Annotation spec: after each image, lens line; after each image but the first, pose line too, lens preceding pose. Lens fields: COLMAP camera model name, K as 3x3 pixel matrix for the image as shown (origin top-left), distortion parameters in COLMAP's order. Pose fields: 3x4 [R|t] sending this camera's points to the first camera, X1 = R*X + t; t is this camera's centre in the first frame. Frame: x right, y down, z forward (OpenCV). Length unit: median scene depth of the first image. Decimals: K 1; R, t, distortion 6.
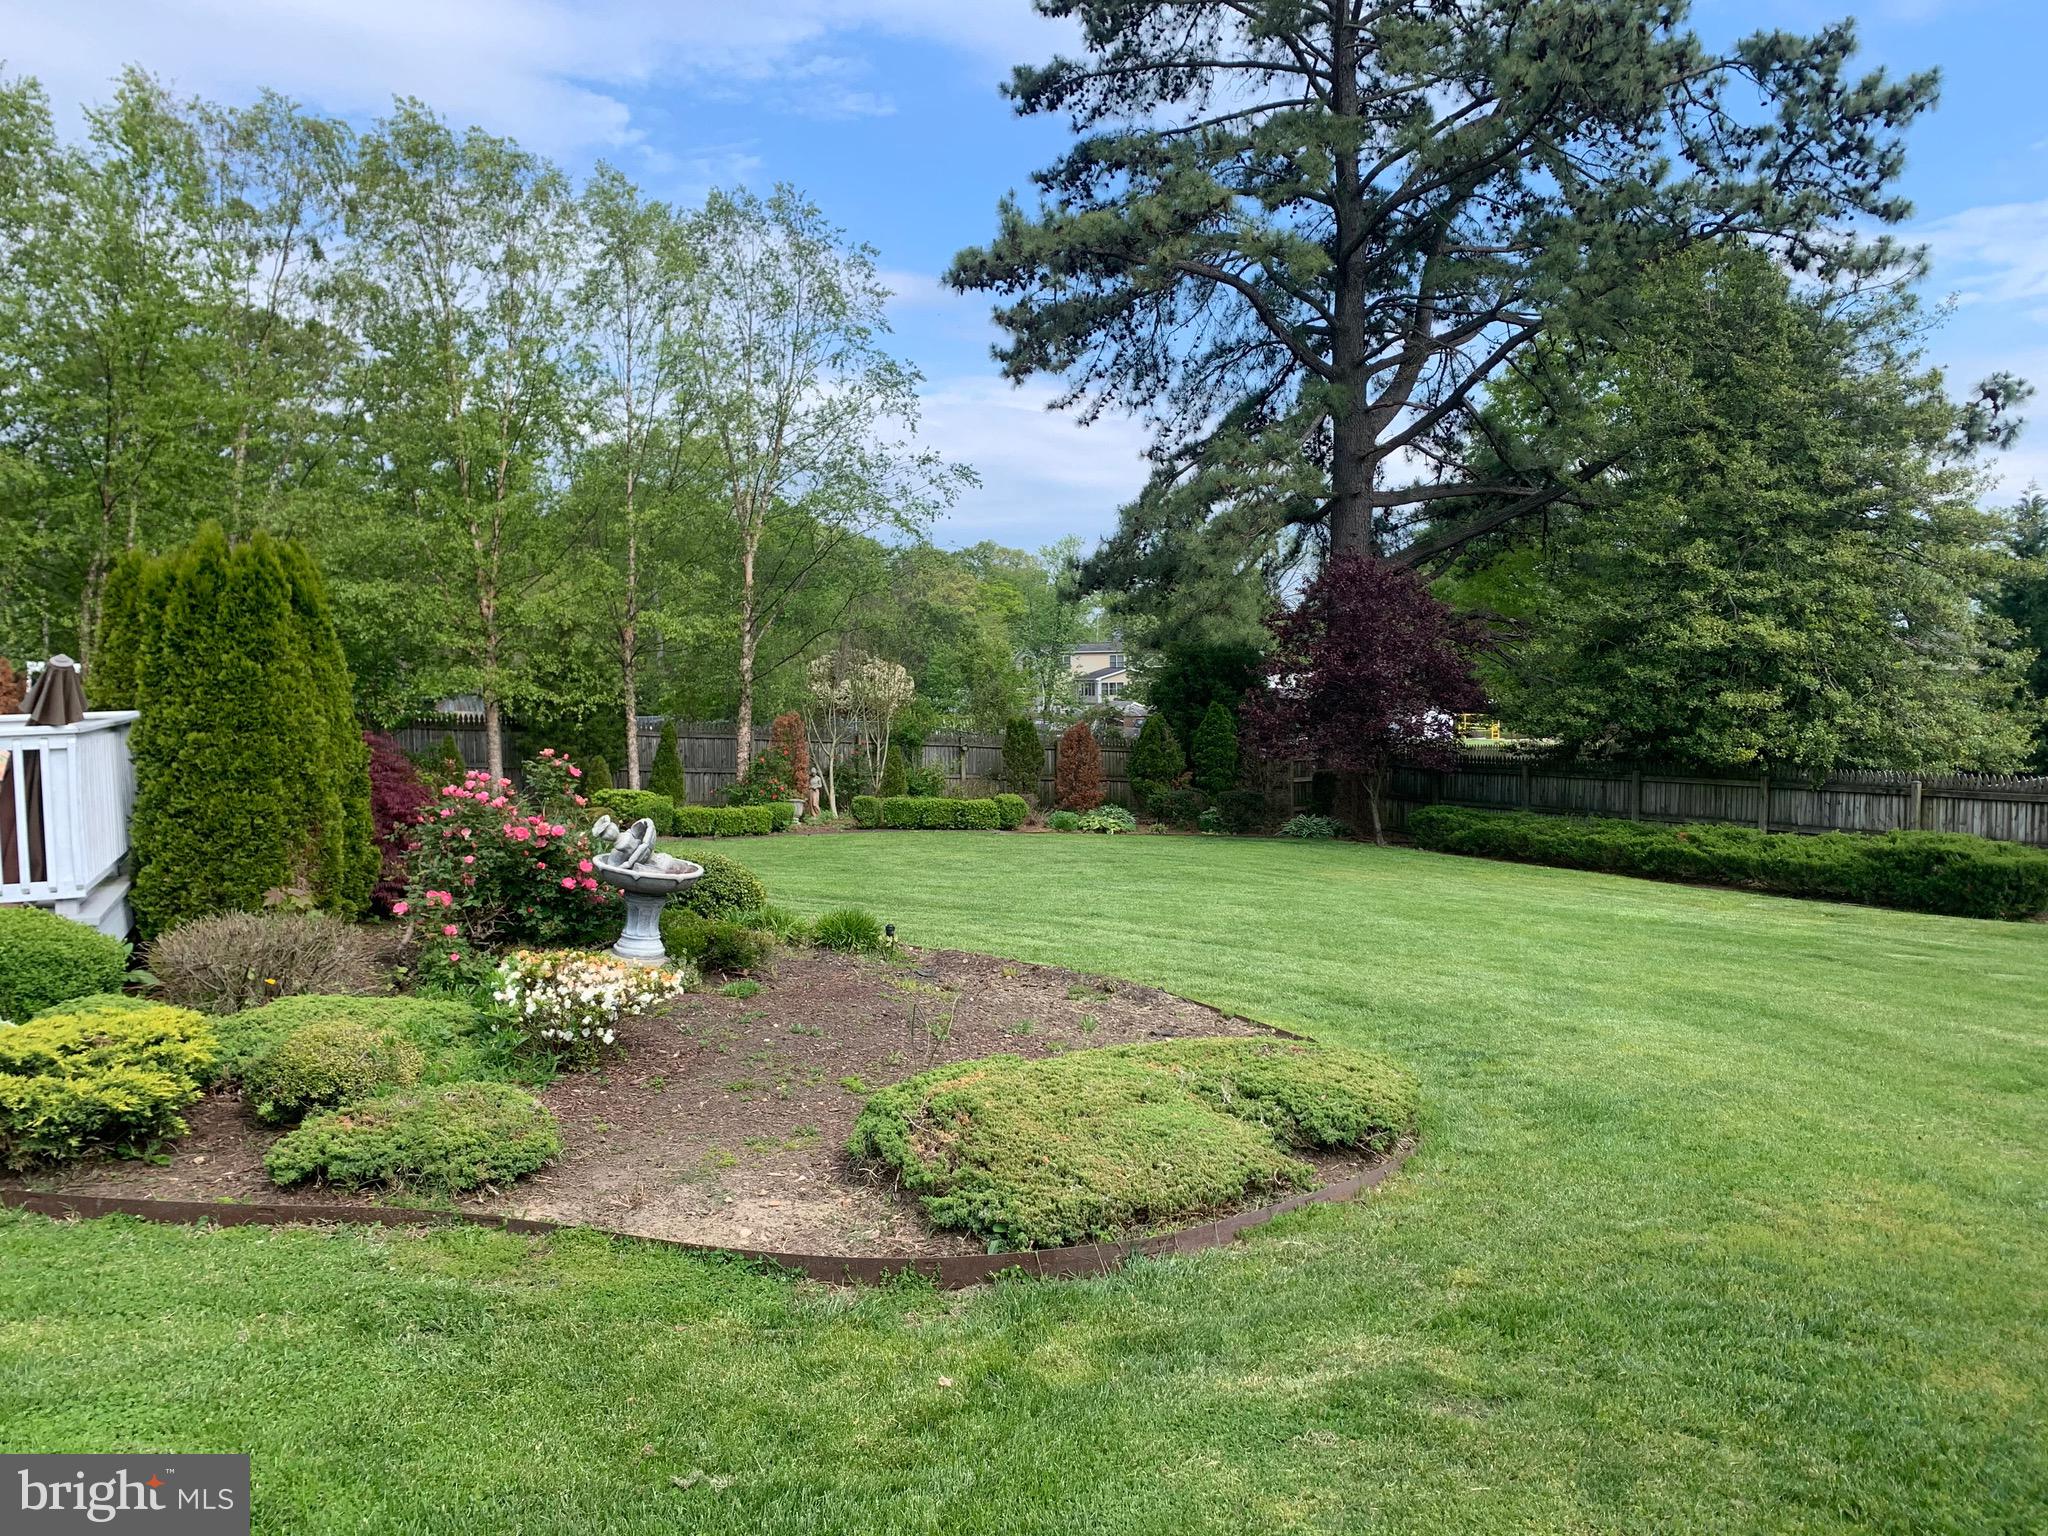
lens RADIAL K [[1578.4, 0, 985.4], [0, 1578.4, 767.2], [0, 0, 1]] dist [0.004562, 0.008613]
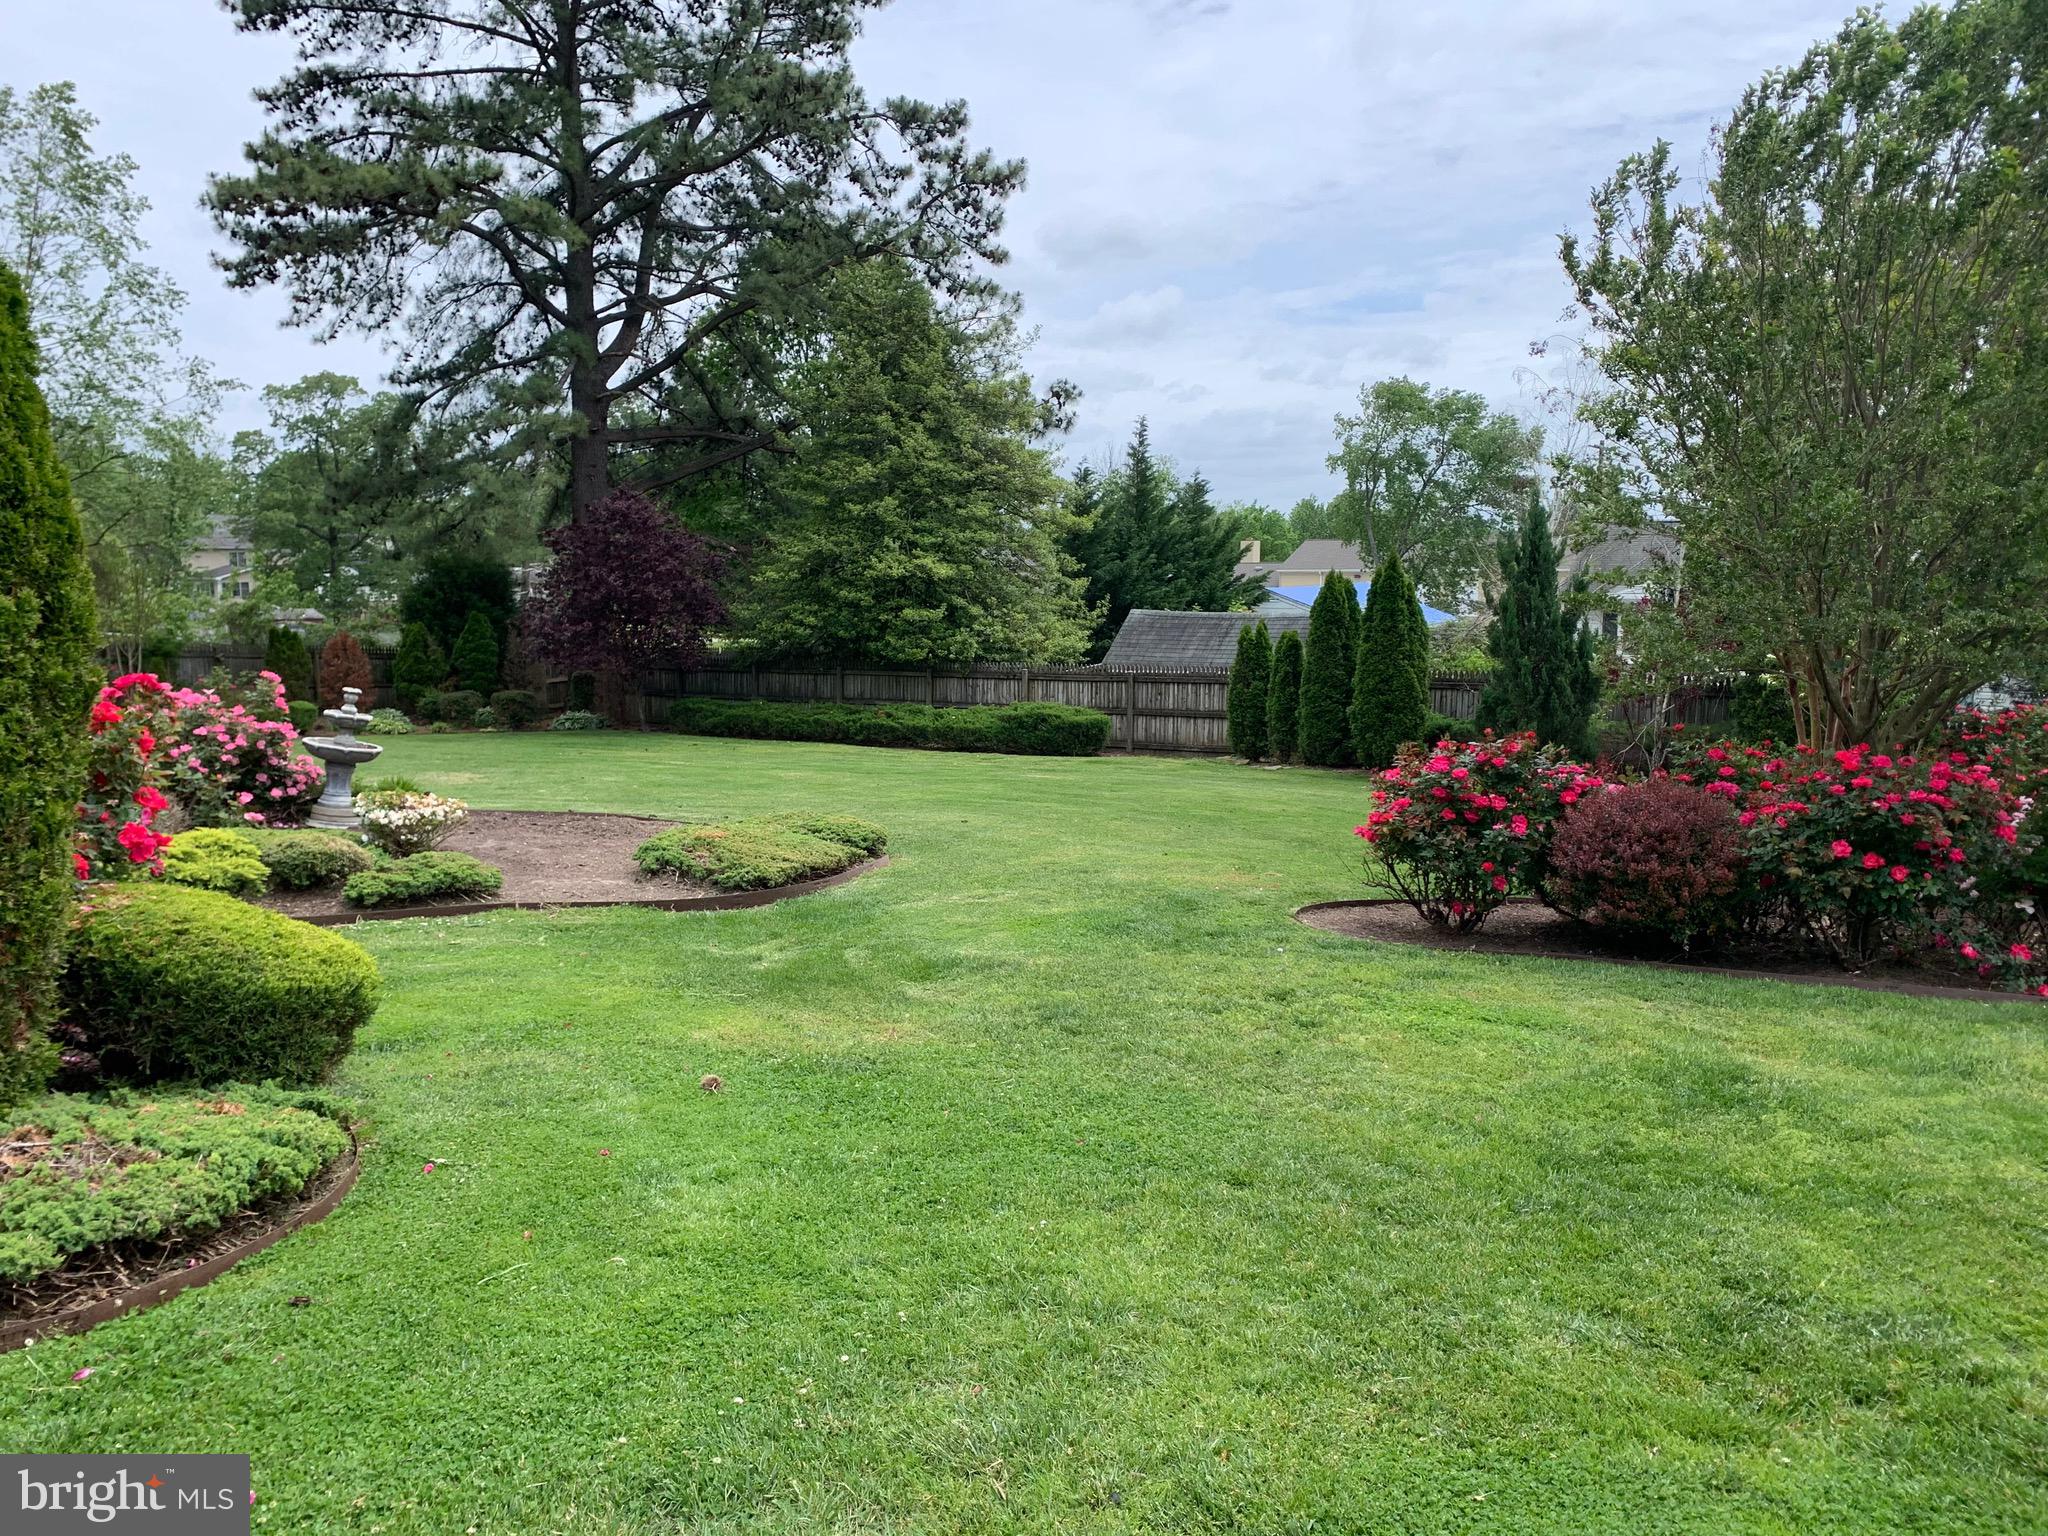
lens RADIAL K [[1538.8, 0, 987.4], [0, 1538.8, 777.0], [0, 0, 1]] dist [0.134005, -0.215583]
pose [[0.860764, -0.059980, 0.505458, -0.125831], [0.024356, 0.996749, 0.076802, -0.001593], [-0.508421, -0.053798, 0.859426, -0.160745]]
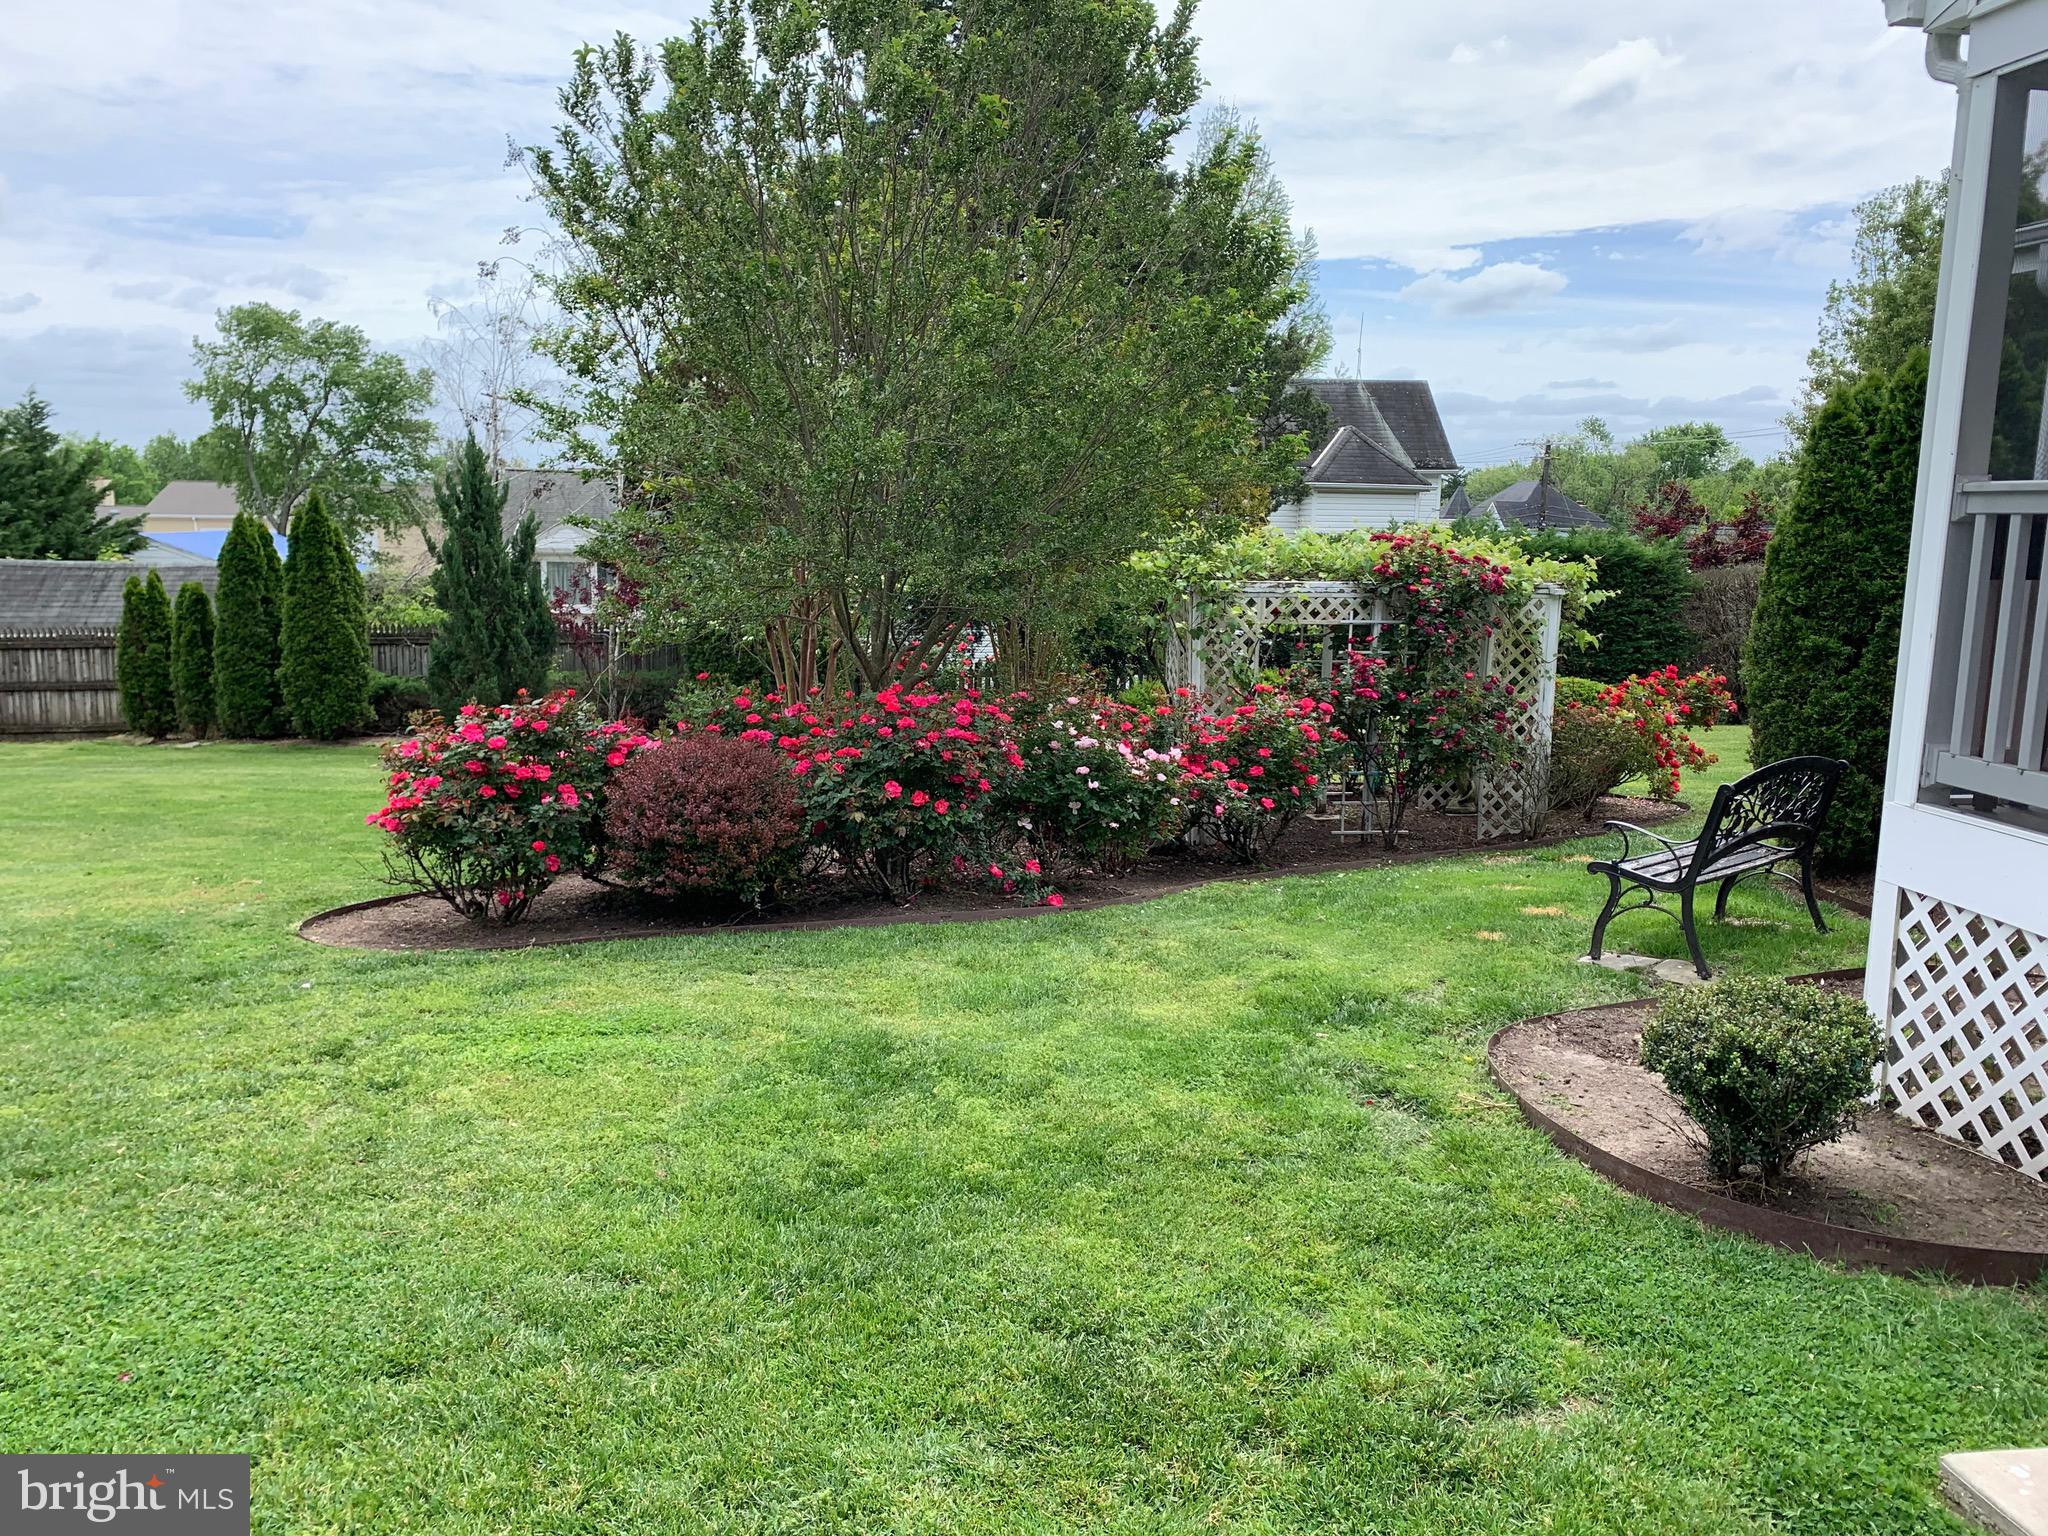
lens RADIAL K [[1561.4, 0, 1000.3], [0, 1561.4, 767.6], [0, 0, 1]] dist [0.062151, -0.077112]
pose [[0.349235, -0.133672, 0.927452, -0.111163], [0.045845, 0.991025, 0.125571, -0.001894], [-0.935913, -0.001335, 0.352229, -0.123455]]
